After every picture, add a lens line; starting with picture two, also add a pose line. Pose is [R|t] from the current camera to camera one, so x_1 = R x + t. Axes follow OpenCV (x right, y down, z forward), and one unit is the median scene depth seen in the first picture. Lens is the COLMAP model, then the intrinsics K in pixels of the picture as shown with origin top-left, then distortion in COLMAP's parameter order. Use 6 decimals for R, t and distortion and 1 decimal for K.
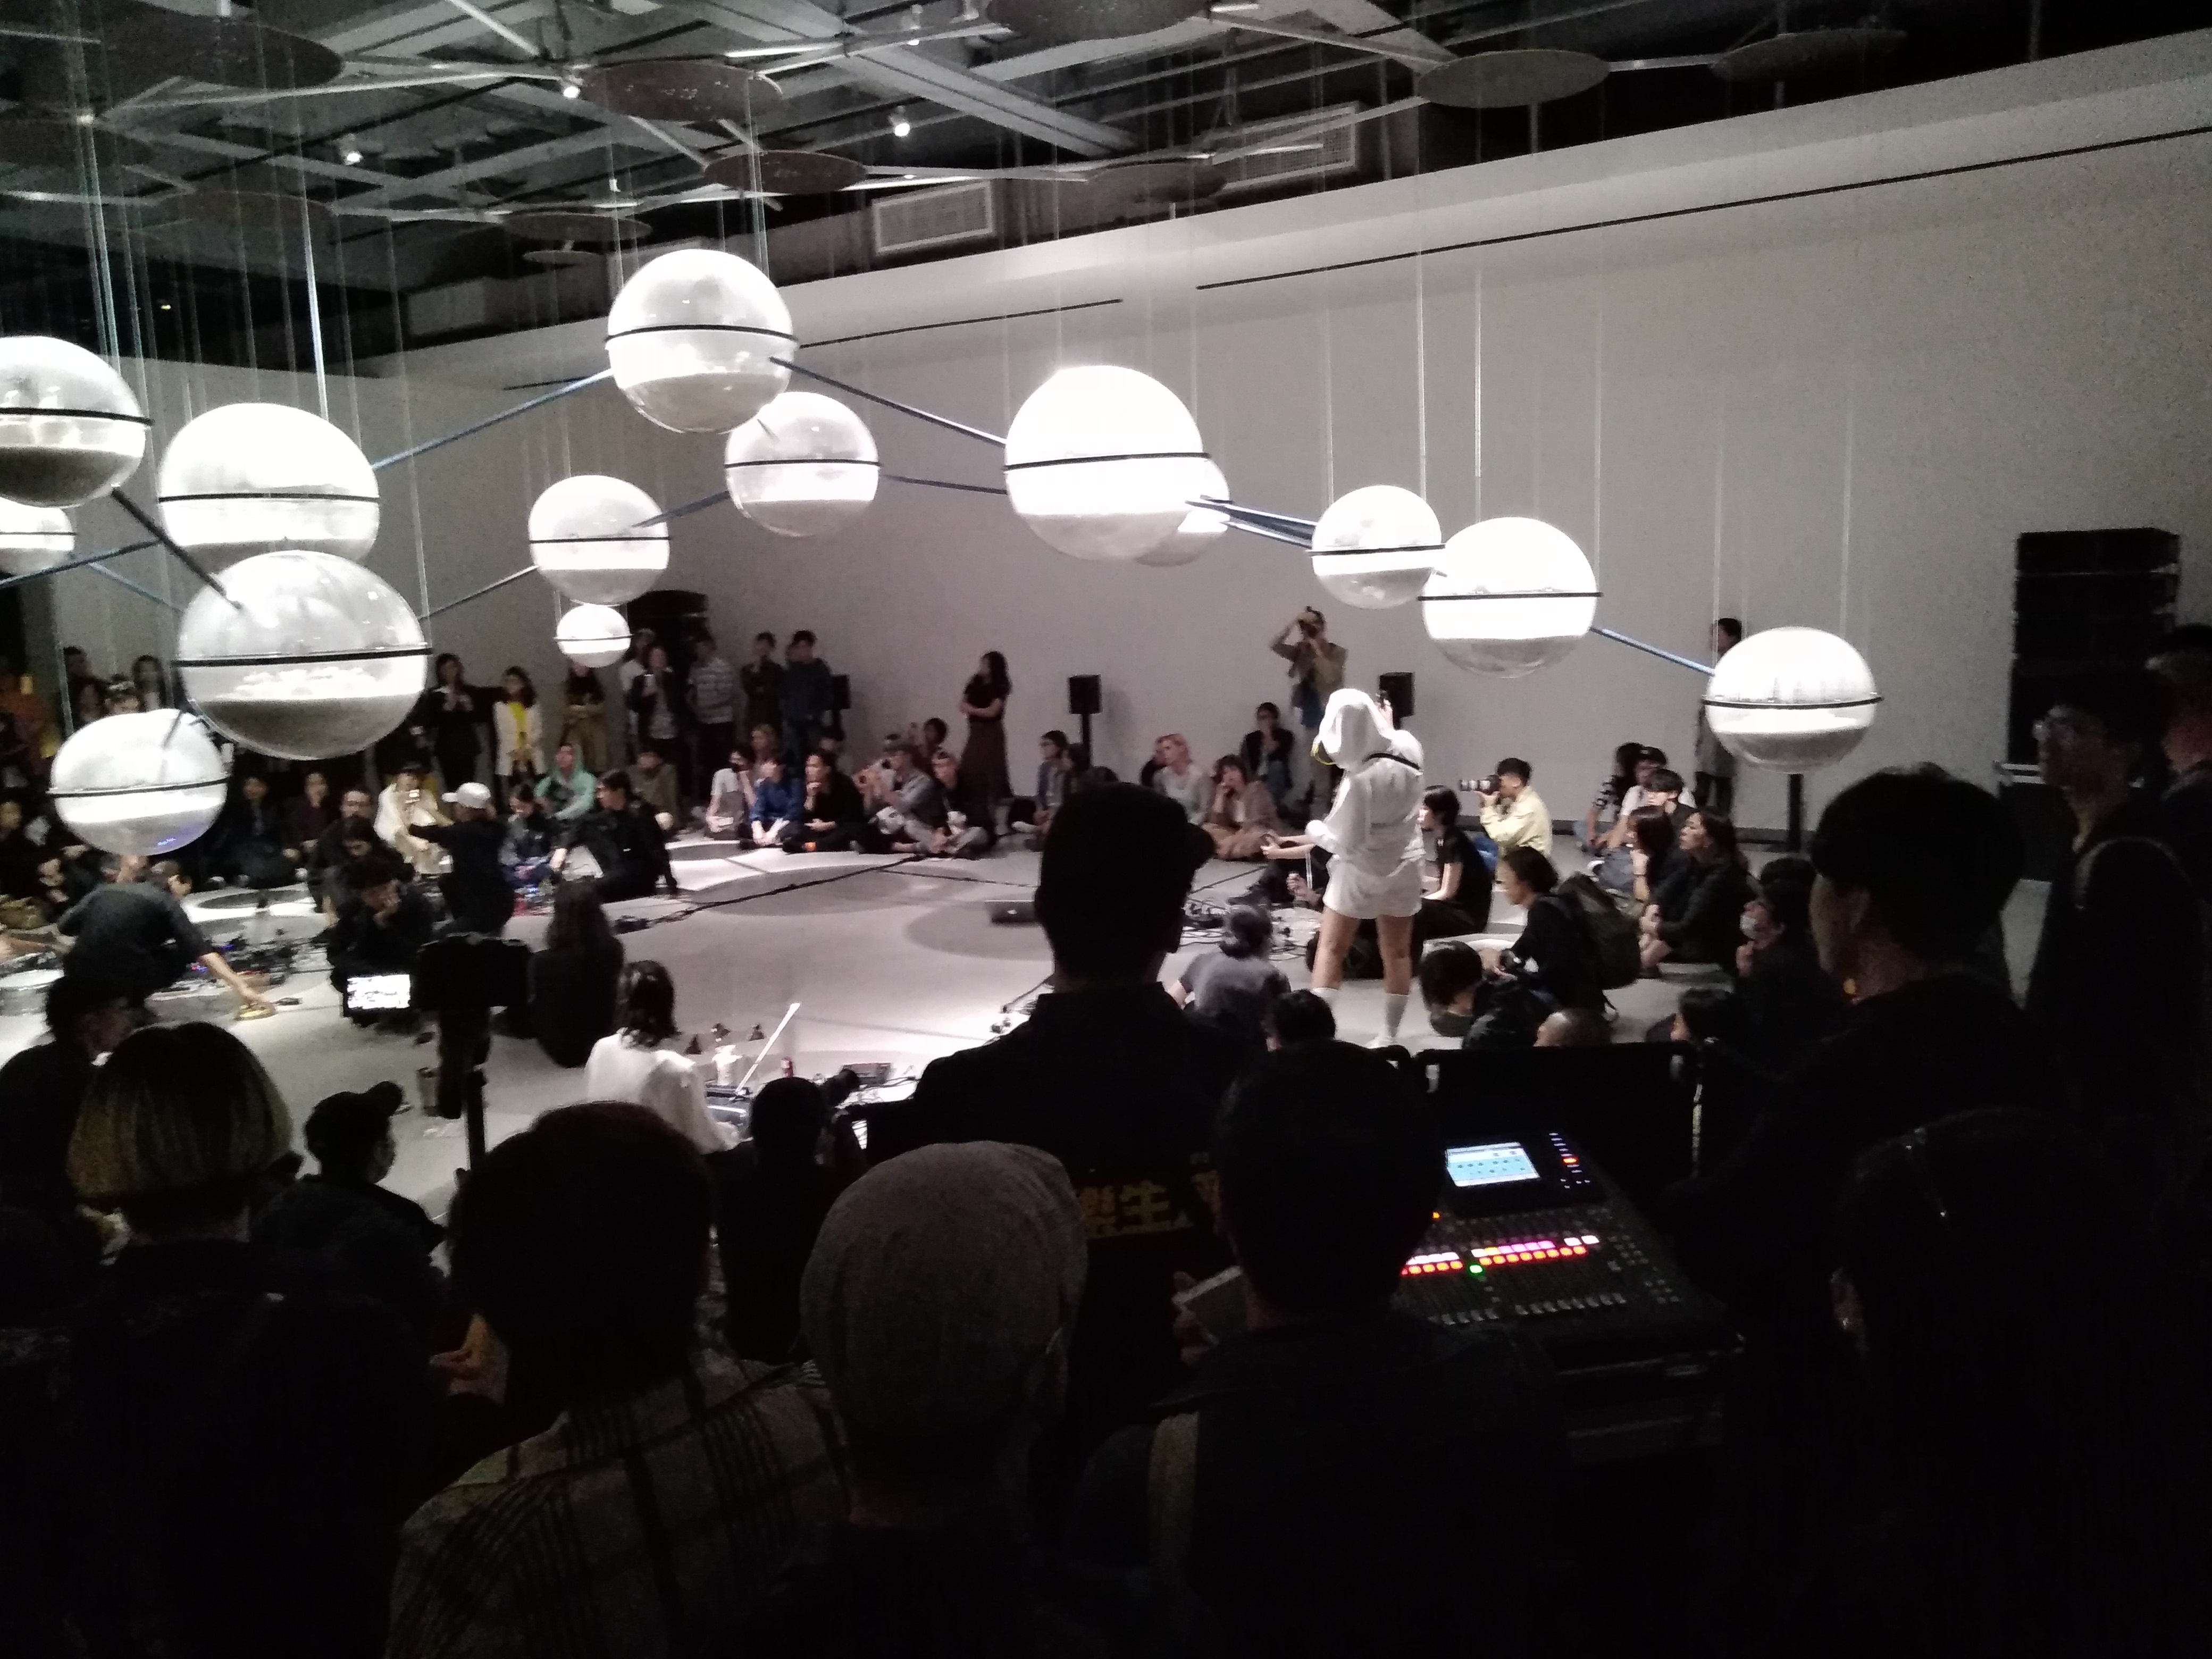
lens RADIAL K [[1656.8, 0, 1112.0], [0, 1656.8, 814.2], [0, 0, 1]] dist [0.021354, -0.010730]
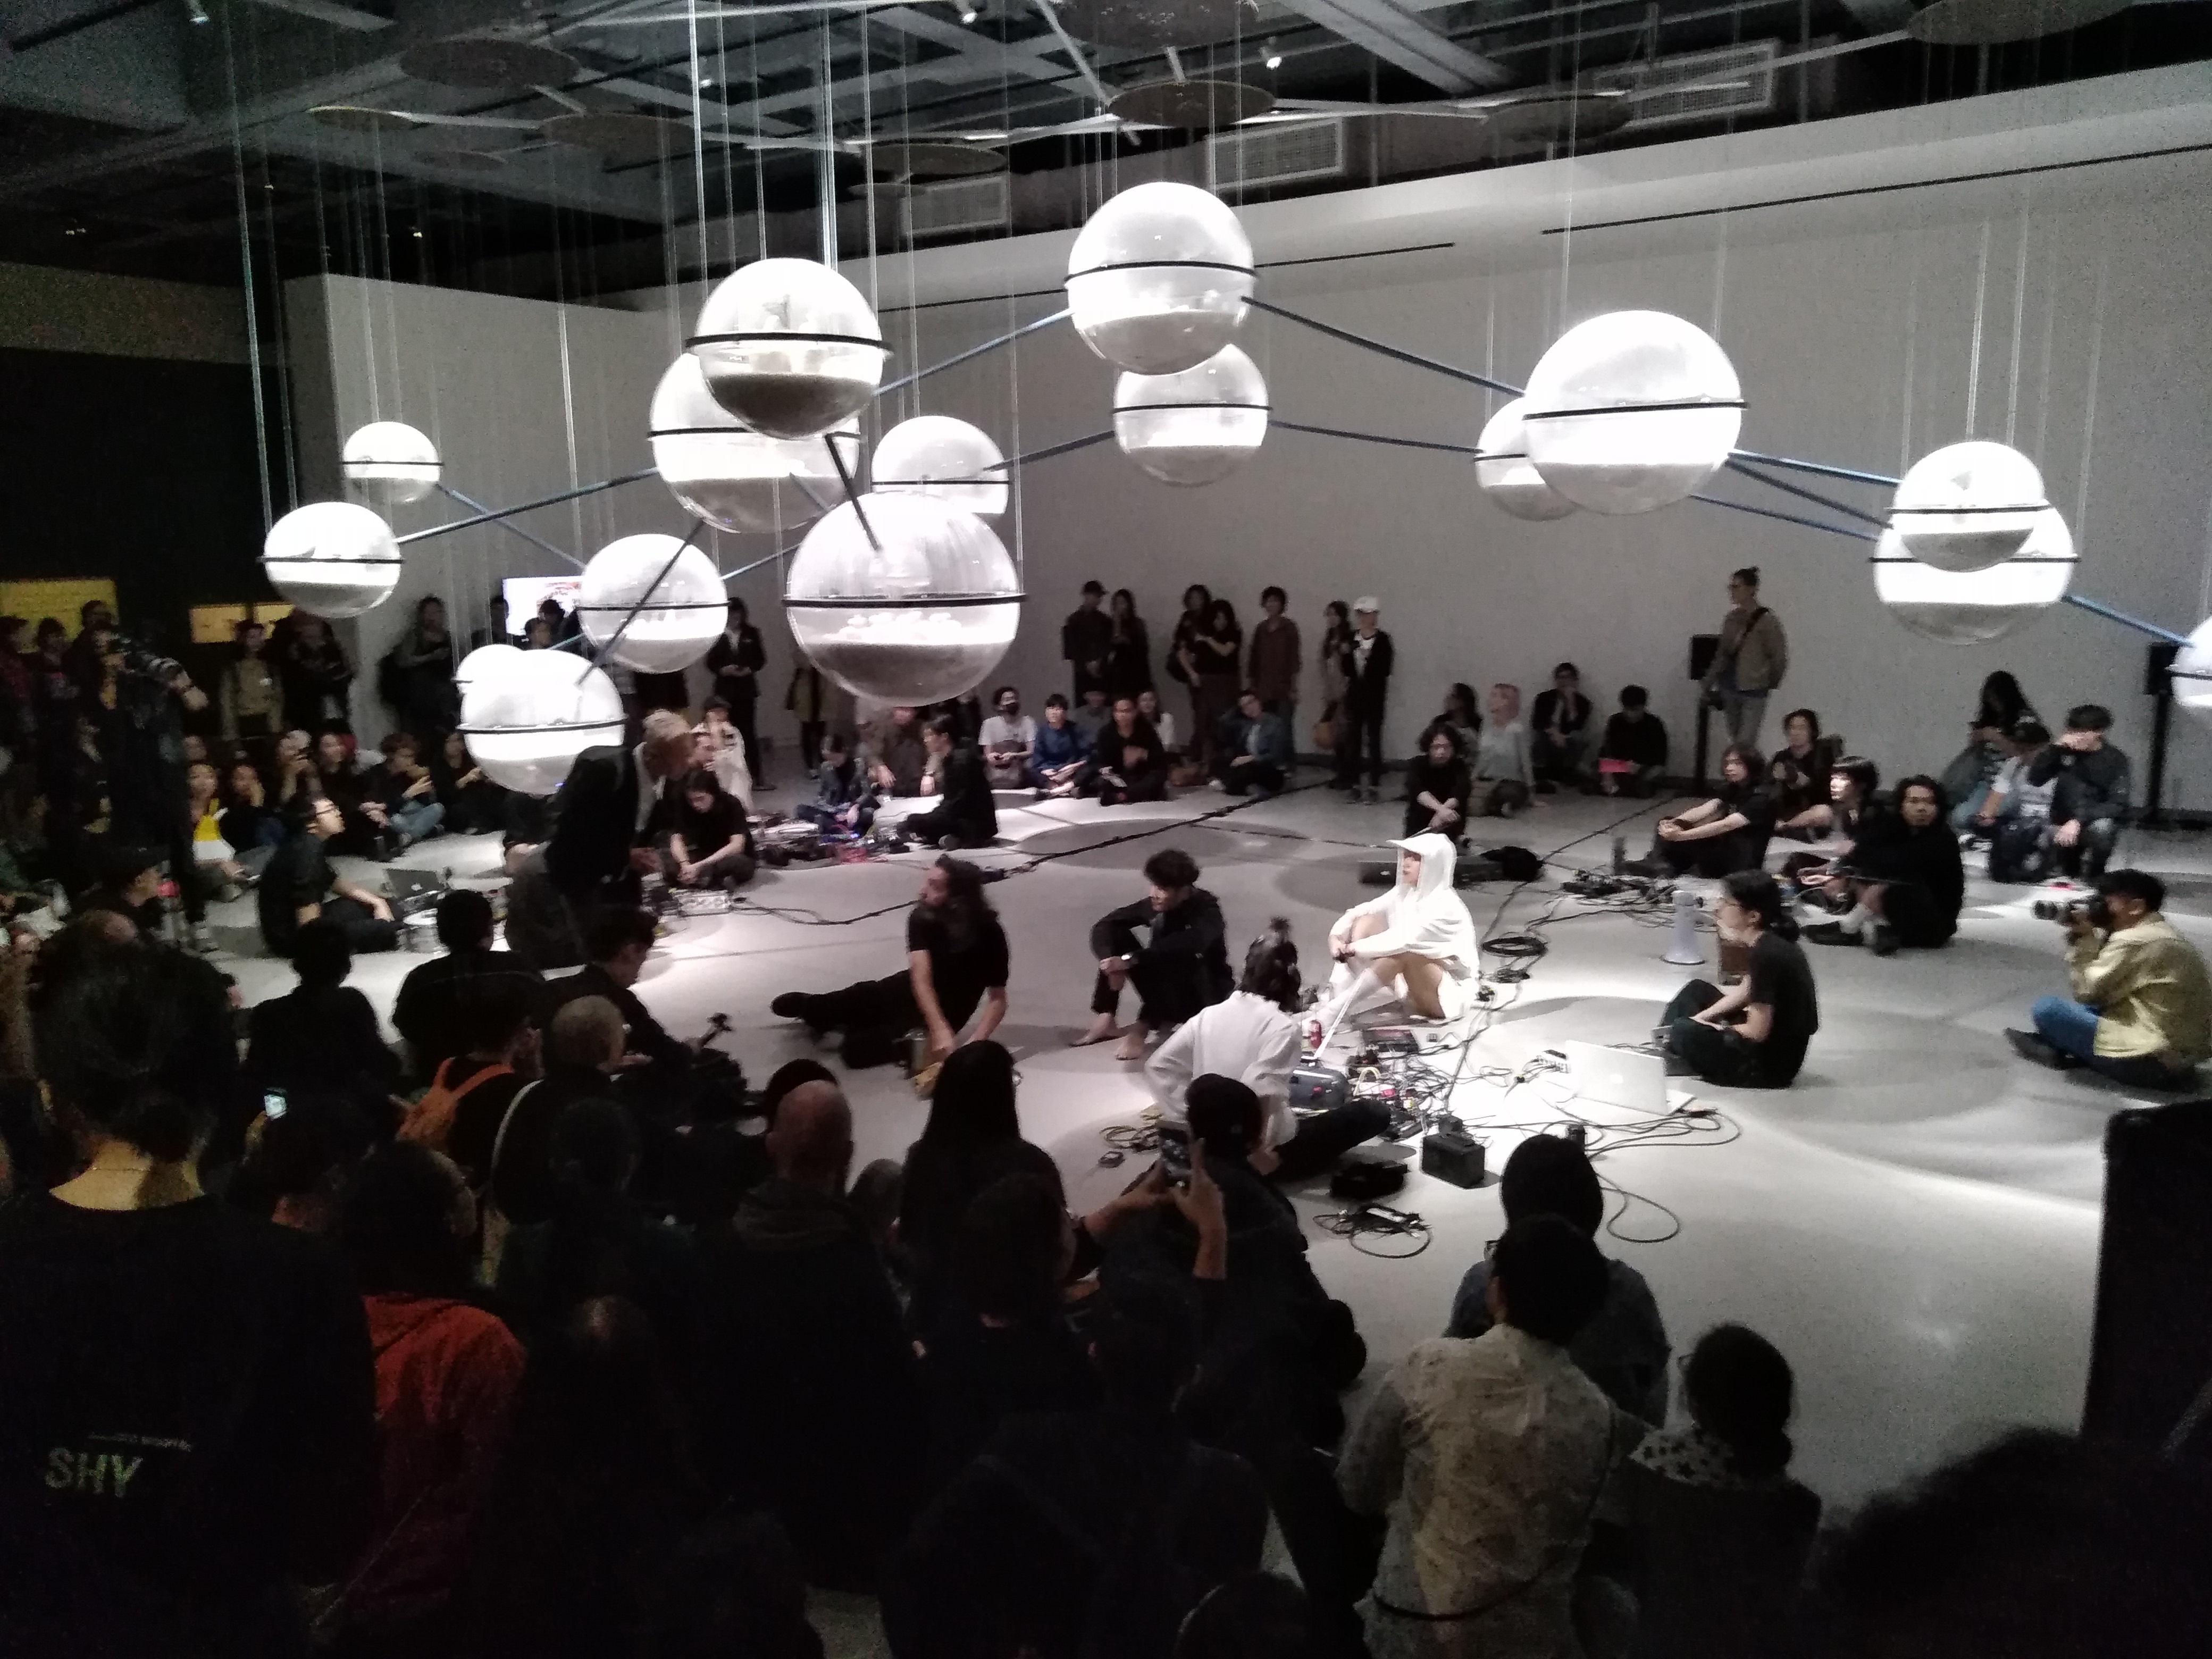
lens RADIAL K [[1656.8, 0, 1109.8], [0, 1656.8, 818.4], [0, 0, 1]] dist [0.021354, -0.010730]
pose [[0.999546, 0.024683, -0.017253, -0.206679], [-0.024129, 0.999209, 0.031607, -0.000137], [0.018020, -0.031177, 0.999351, 0.018494]]
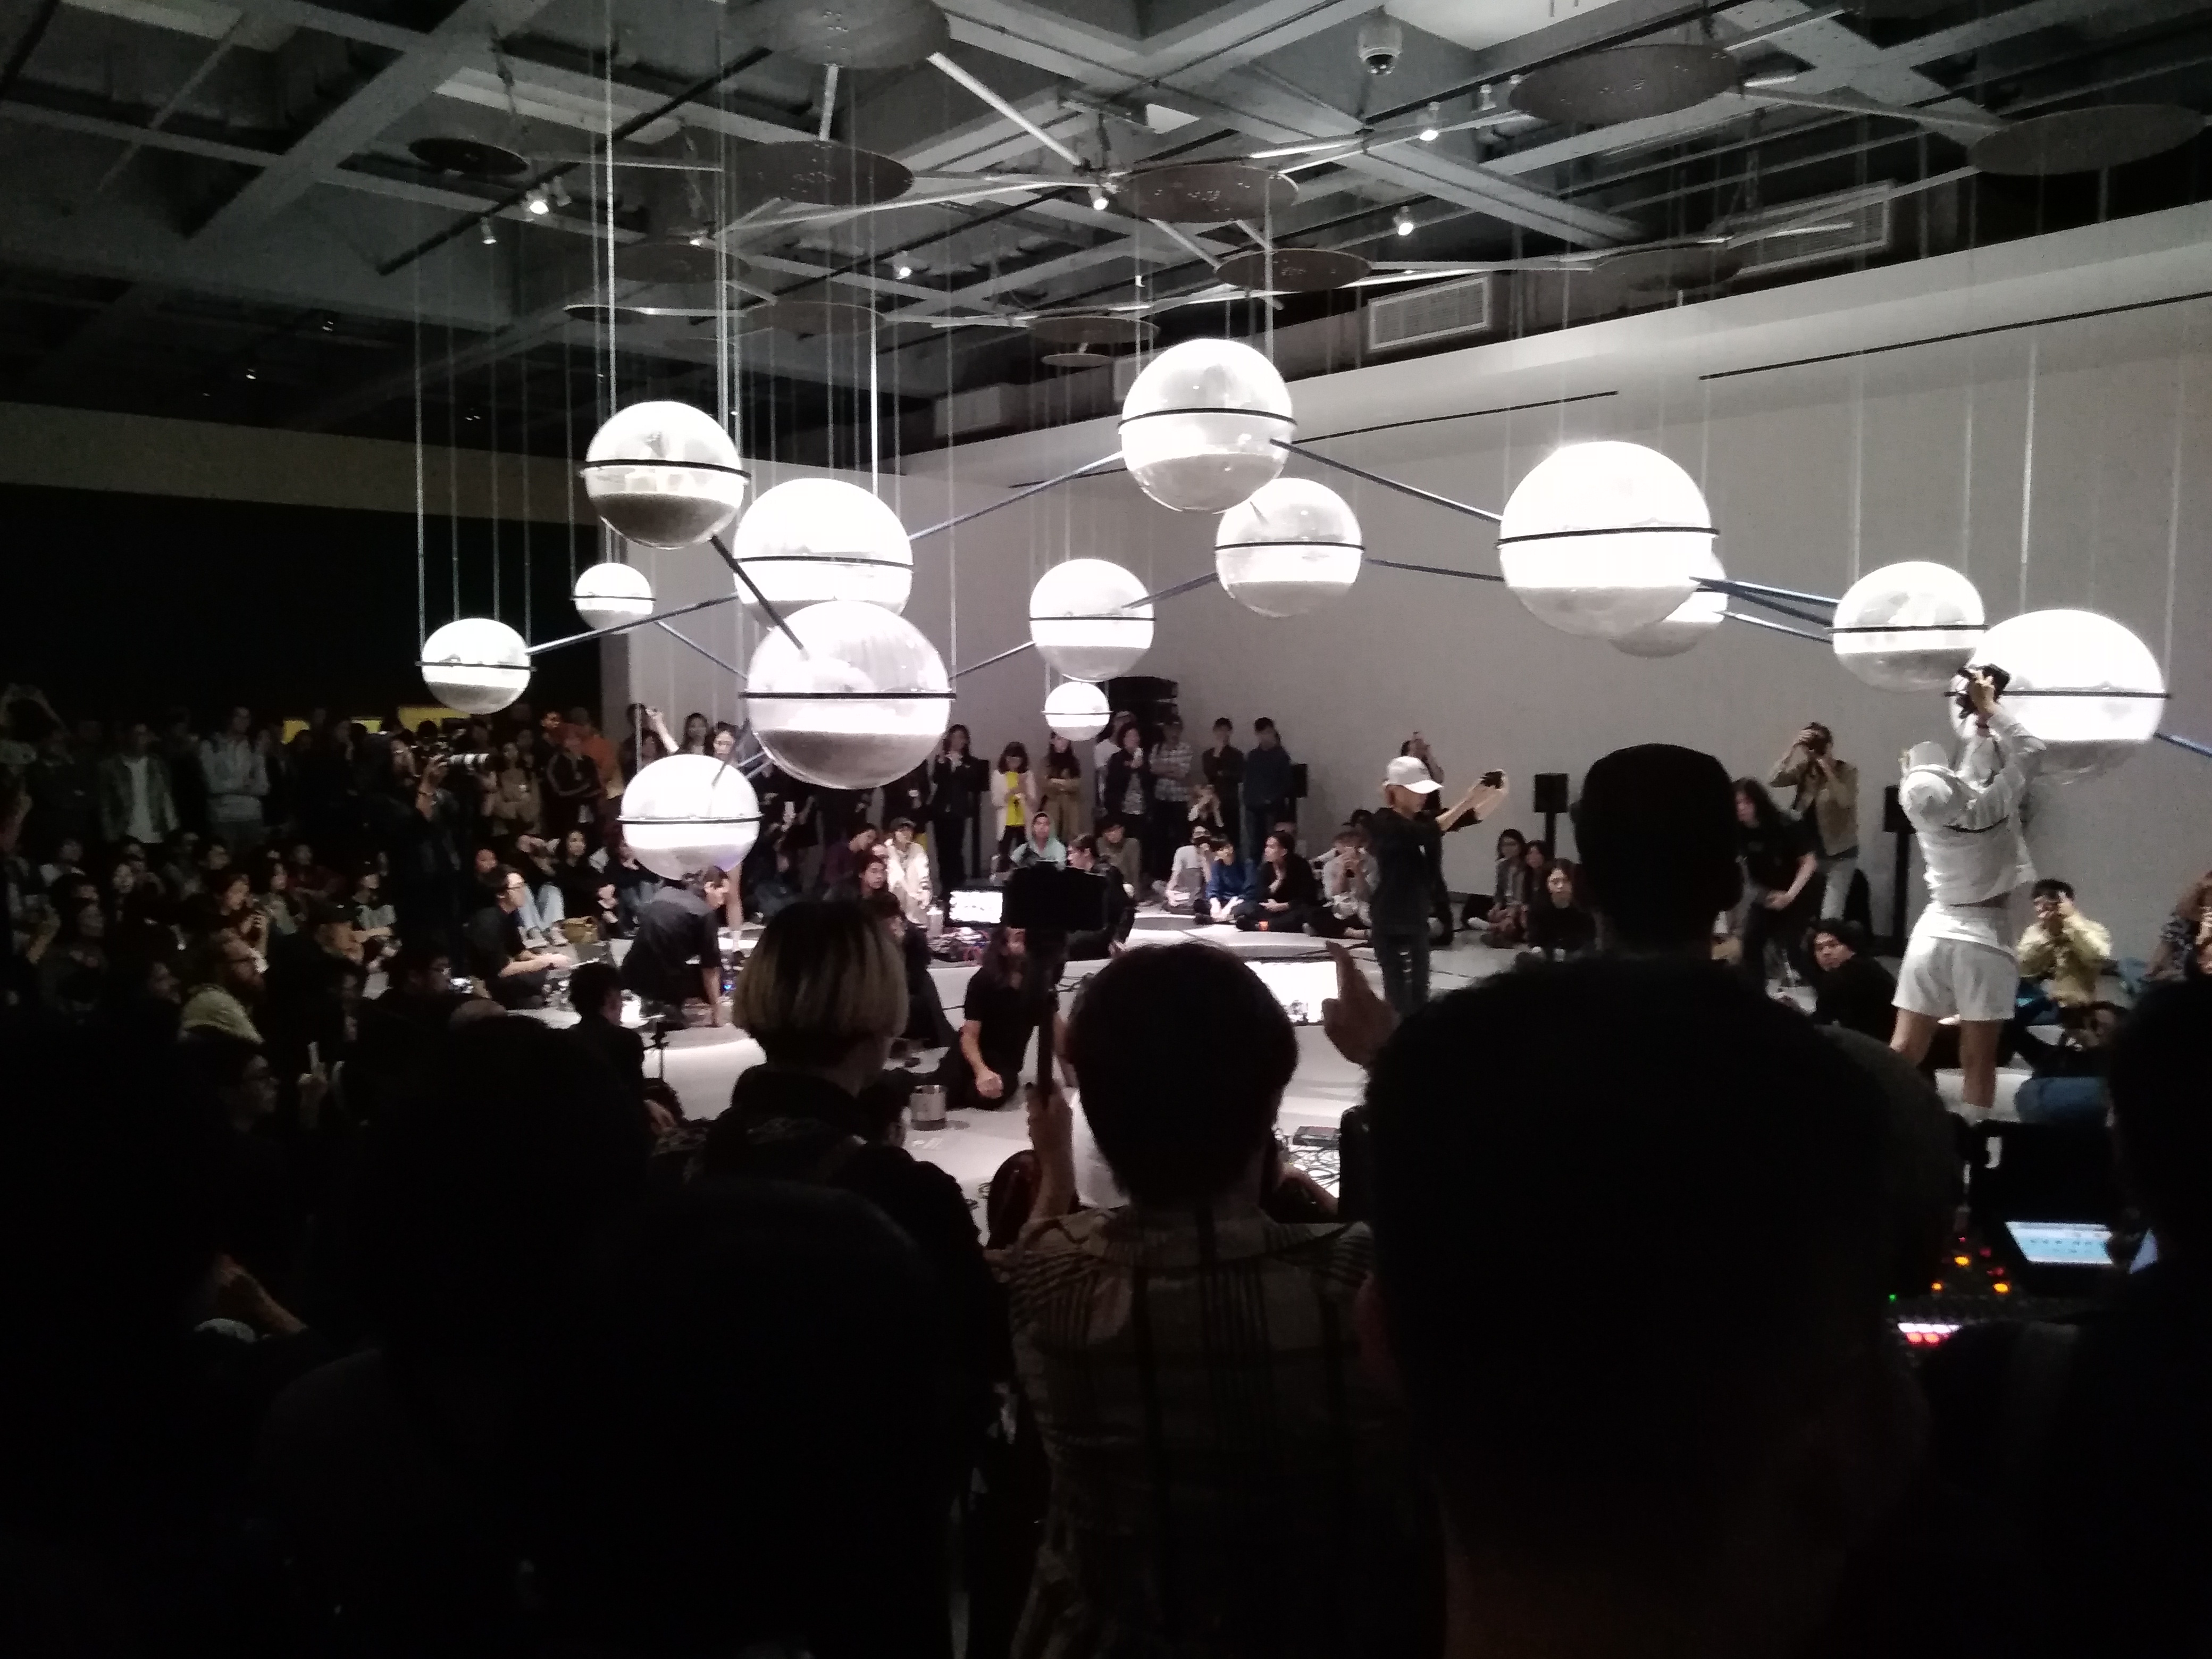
lens RADIAL K [[1656.8, 0, 1110.2], [0, 1656.8, 811.8], [0, 0, 1]] dist [0.021354, -0.010730]
pose [[0.963484, 0.055679, -0.261912, -0.014196], [-0.073183, 0.995657, -0.057550, 0.019462], [0.257570, 0.074615, 0.963374, -0.006577]]
